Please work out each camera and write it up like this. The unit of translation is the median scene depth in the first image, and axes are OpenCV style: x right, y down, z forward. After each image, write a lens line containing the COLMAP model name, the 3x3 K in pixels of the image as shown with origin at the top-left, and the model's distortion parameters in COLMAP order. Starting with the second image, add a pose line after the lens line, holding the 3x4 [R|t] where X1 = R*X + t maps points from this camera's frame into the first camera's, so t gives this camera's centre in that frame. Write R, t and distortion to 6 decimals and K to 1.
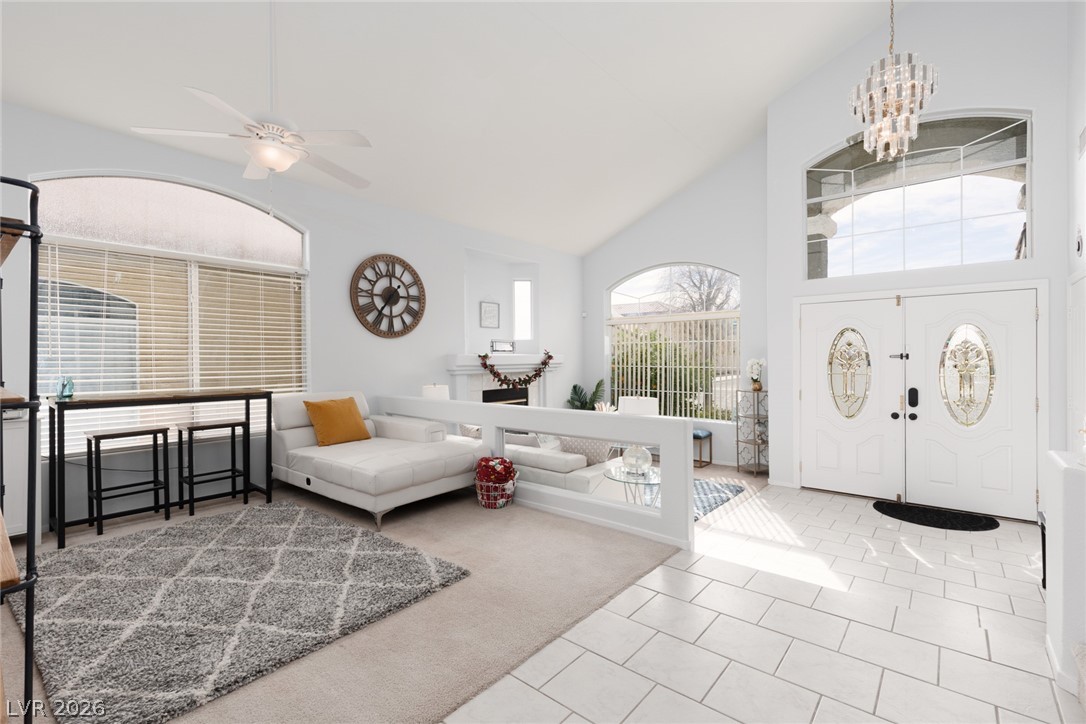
lens RADIAL K [[485.9, 0, 549.7], [0, 485.9, 361.1], [0, 0, 1]] dist [0.006210, -0.001246]
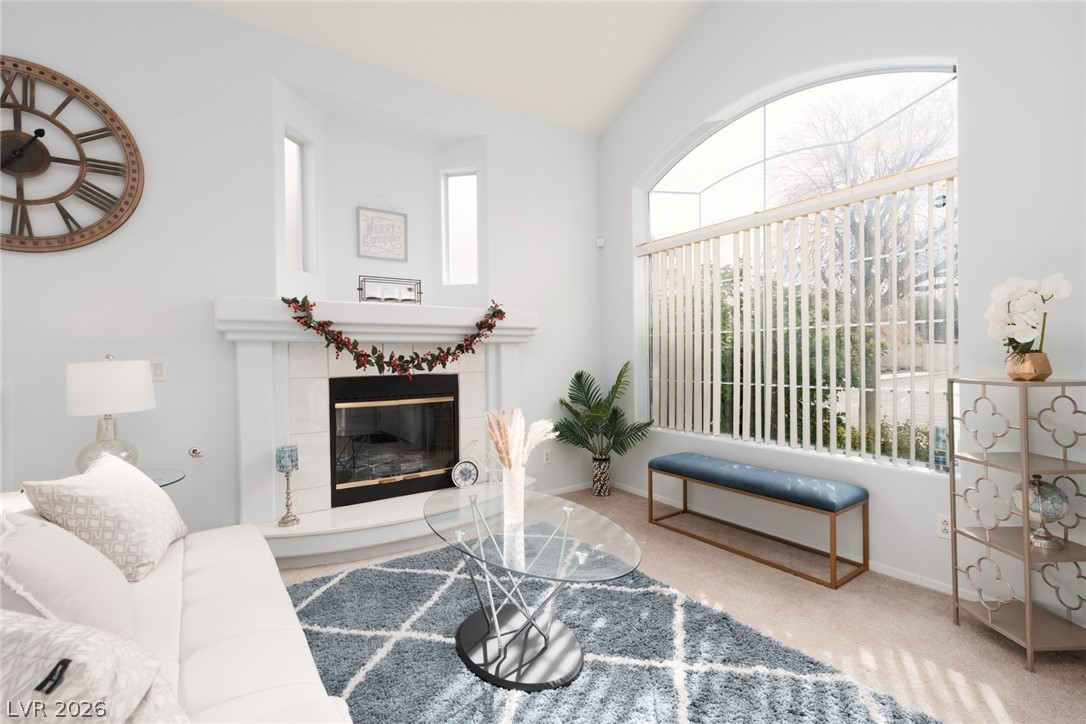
lens RADIAL K [[485.9, 0, 547.6], [0, 485.9, 360.3], [0, 0, 1]] dist [0.006210, -0.001246]
pose [[0.962378, -0.004744, -0.271673, 0.243613], [0.004961, 0.999988, 0.000111, 0.052500], [0.271669, -0.001454, 0.962390, 0.702365]]
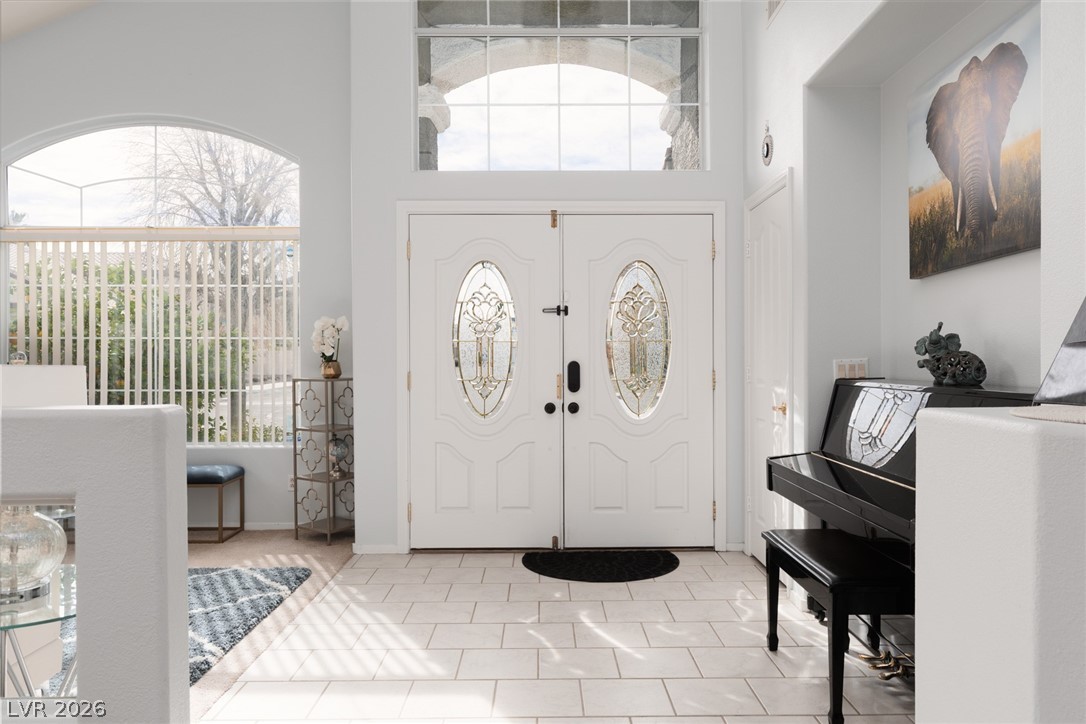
lens RADIAL K [[774.2, 0, 528.4], [0, 774.2, 355.2], [0, 0, 1]] dist [0.012912, 0.000790]
pose [[0.778013, 0.002552, 0.628243, 0.075565], [0.006331, 0.999909, -0.011902, 0.053709], [-0.628216, 0.013237, 0.777926, 0.248158]]
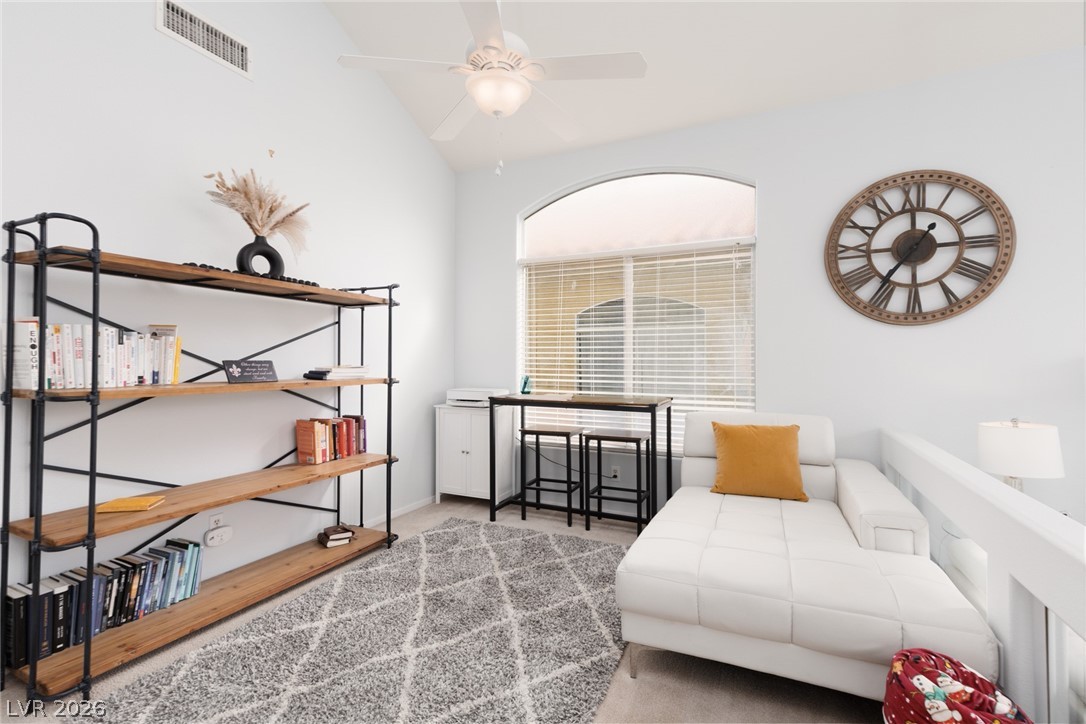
lens RADIAL K [[485.9, 0, 545.1], [0, 485.9, 357.4], [0, 0, 1]] dist [0.006210, -0.001246]
pose [[0.244067, -0.002161, -0.969756, 0.097572], [-0.009867, 0.999940, -0.004712, -0.004716], [0.969708, 0.010718, 0.244031, 0.468430]]
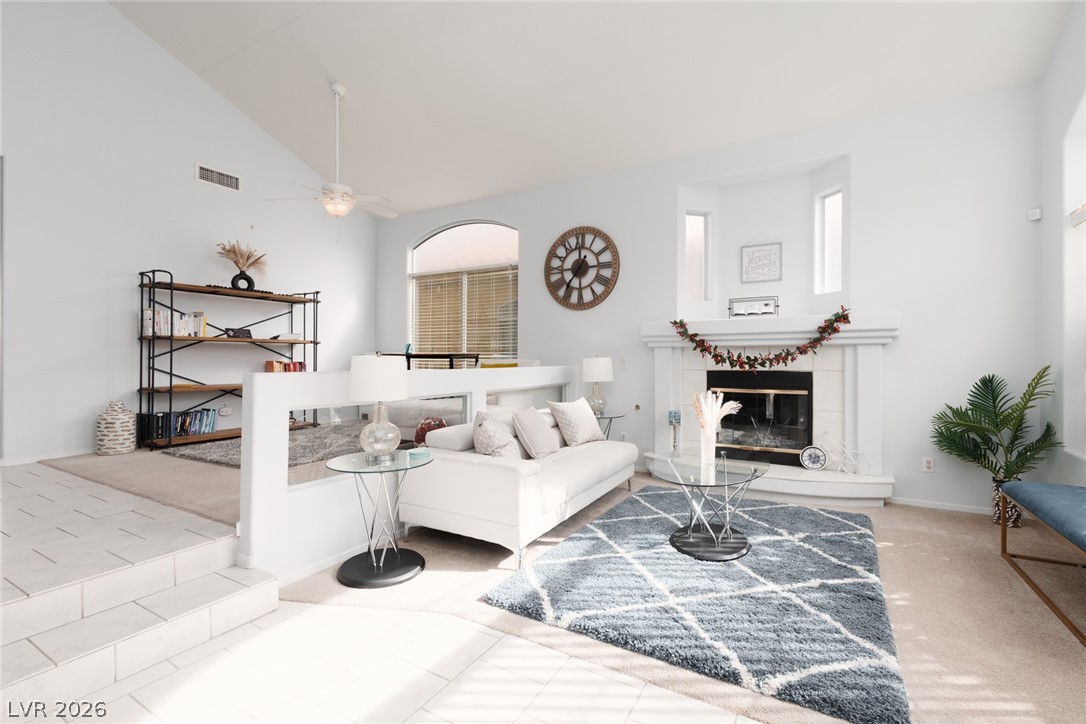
lens RADIAL K [[485.9, 0, 544.6], [0, 485.9, 357.5], [0, 0, 1]] dist [0.006210, -0.001246]
pose [[0.157632, 0.002879, -0.987494, 0.649622], [-0.007655, 0.999969, 0.001693, 0.049865], [0.987468, 0.007293, 0.157649, 0.764602]]
